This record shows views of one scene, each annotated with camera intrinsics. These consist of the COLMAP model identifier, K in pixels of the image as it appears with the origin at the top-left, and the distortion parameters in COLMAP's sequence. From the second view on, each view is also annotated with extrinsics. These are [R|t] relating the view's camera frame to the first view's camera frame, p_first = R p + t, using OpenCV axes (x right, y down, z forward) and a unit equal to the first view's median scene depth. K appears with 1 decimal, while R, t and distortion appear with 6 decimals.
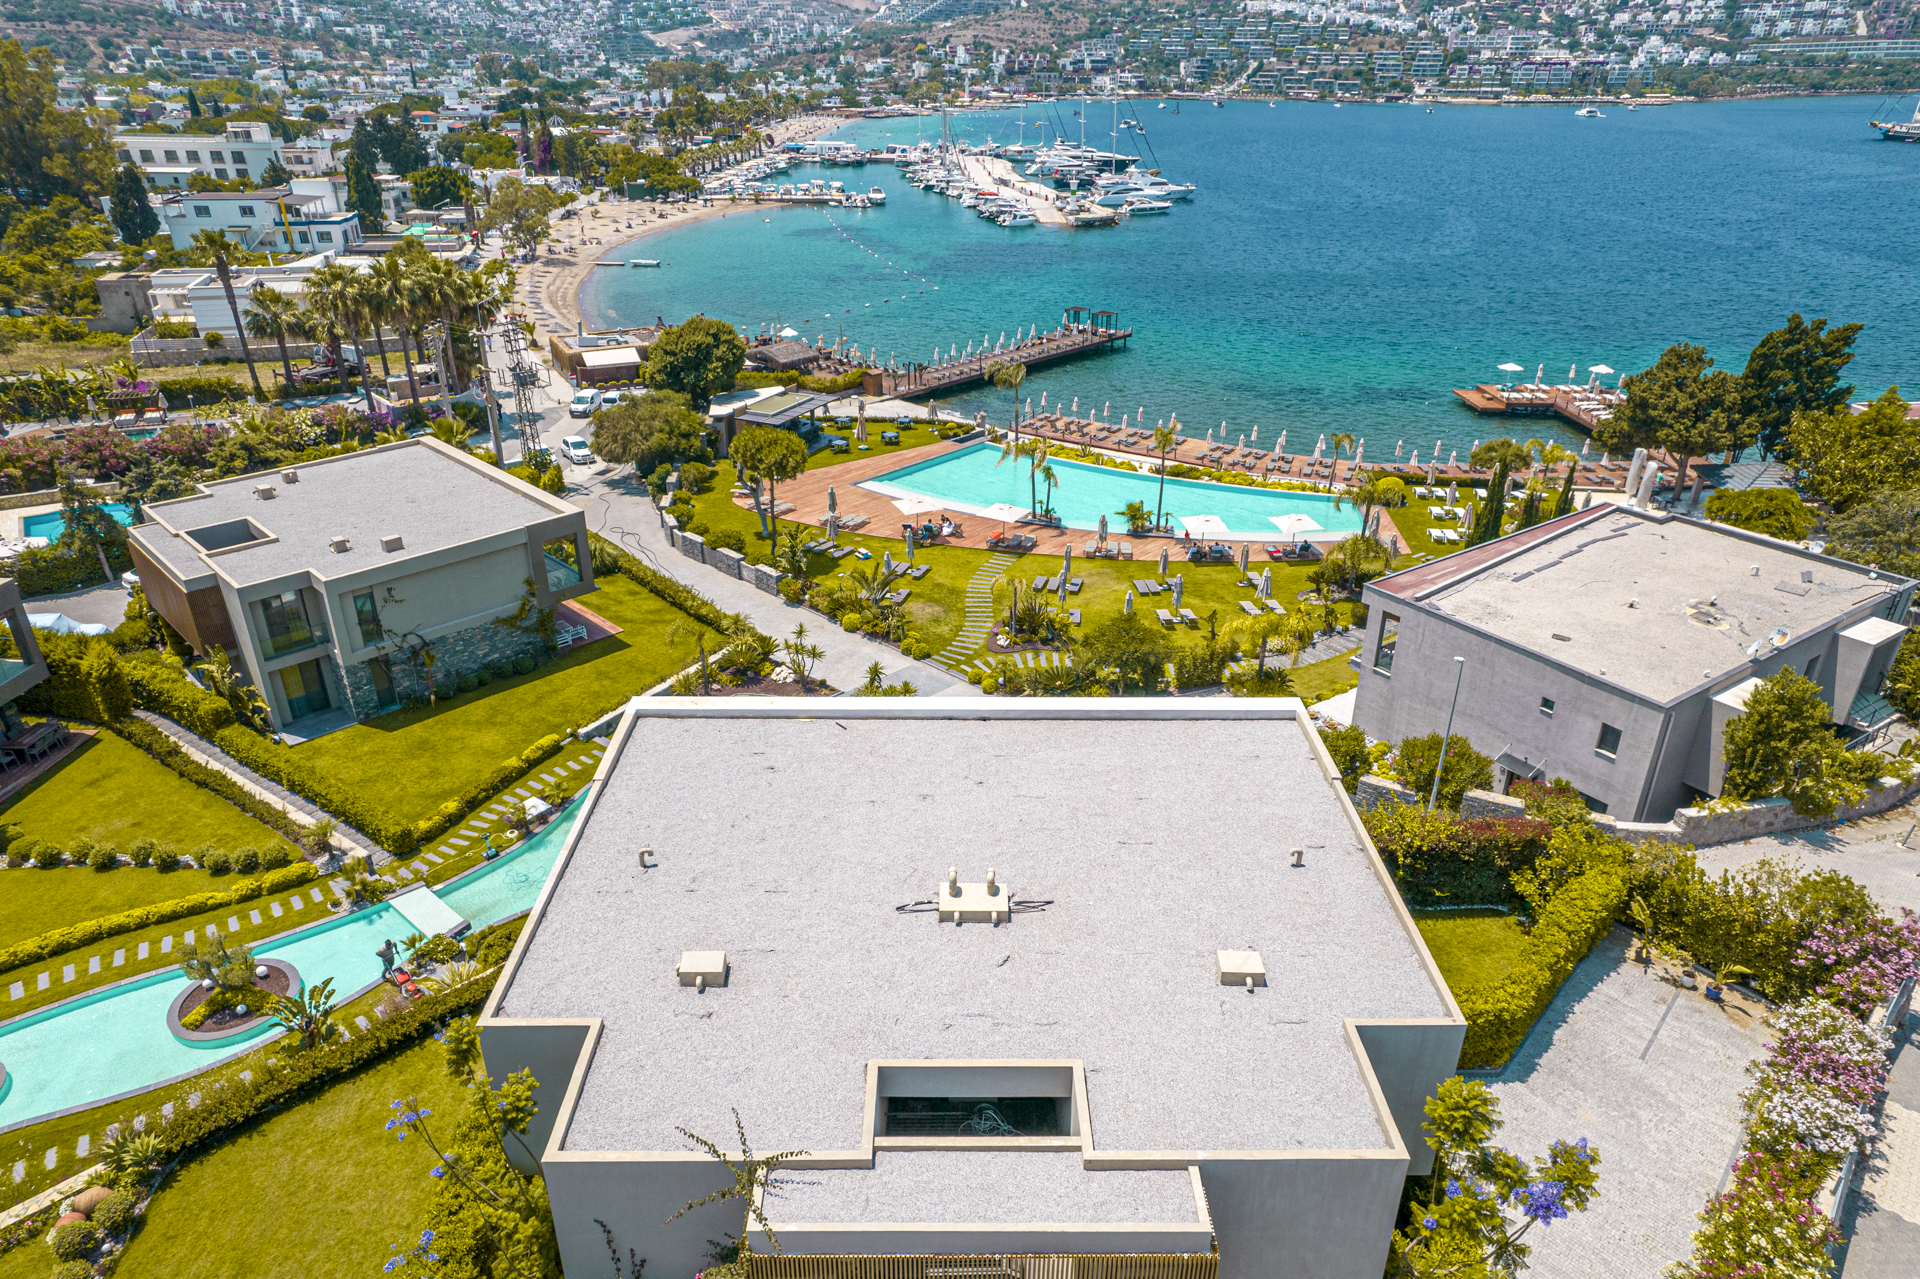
lens RADIAL K [[1191.9, 0, 960.0], [0, 1191.9, 639.5], [0, 0, 1]] dist [-0.056251, 0.081588]
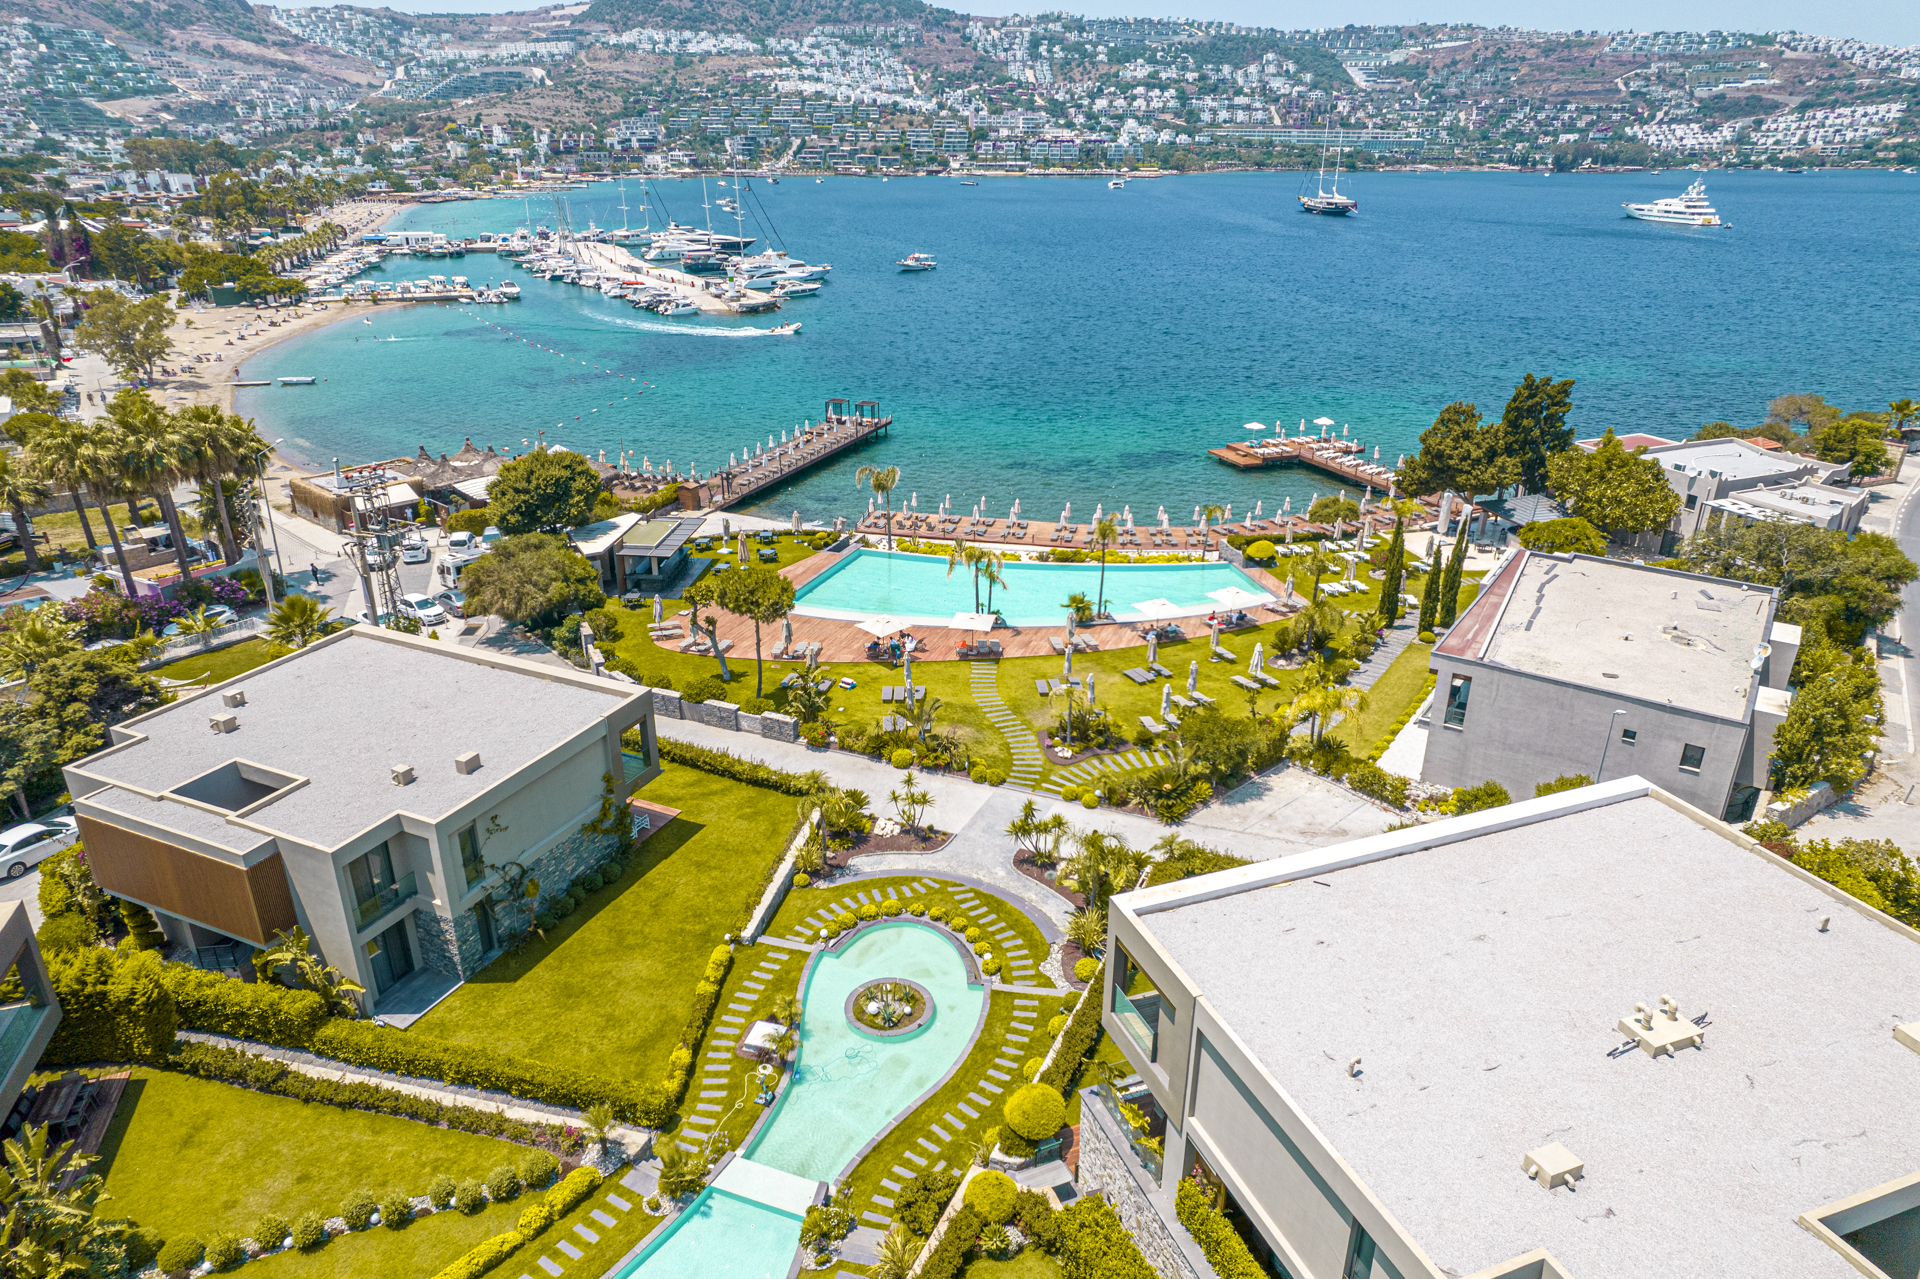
lens RADIAL K [[1184.9, 0, 950.9], [0, 1184.9, 651.0], [0, 0, 1]] dist [-0.048294, 0.077527]
pose [[0.938318, -0.140400, 0.315985, -0.058947], [0.154075, 0.987884, -0.018582, -0.013124], [-0.309548, 0.066122, 0.948582, 0.011972]]
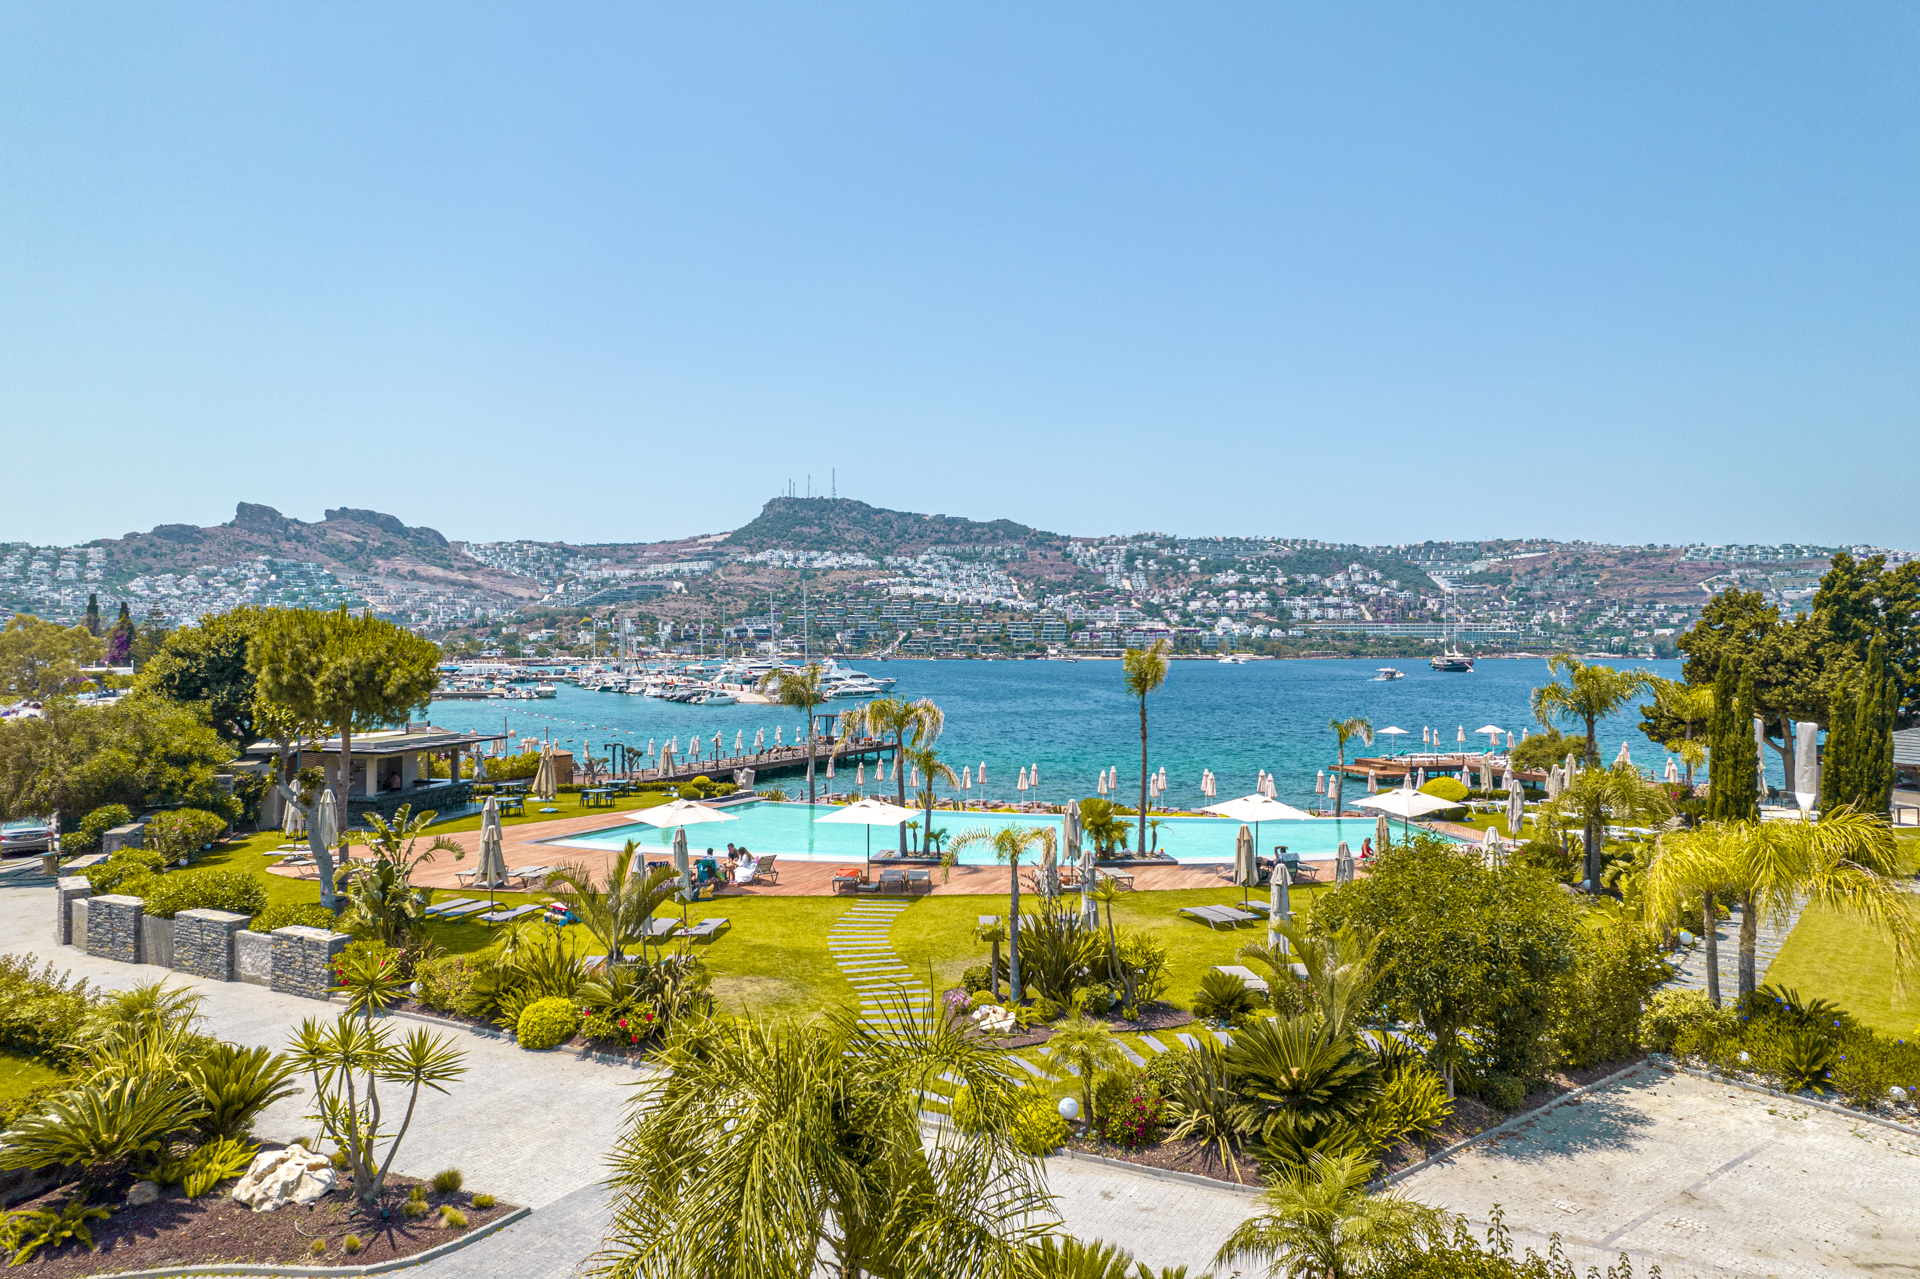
lens RADIAL K [[1202.9, 0, 956.2], [0, 1202.9, 660.1], [0, 0, 1]] dist [-0.010550, -0.005707]
pose [[0.963483, -0.004441, 0.267733, -0.011733], [0.118956, 0.902879, -0.413109, 0.008445], [-0.239896, 0.429872, 0.870437, 0.105472]]
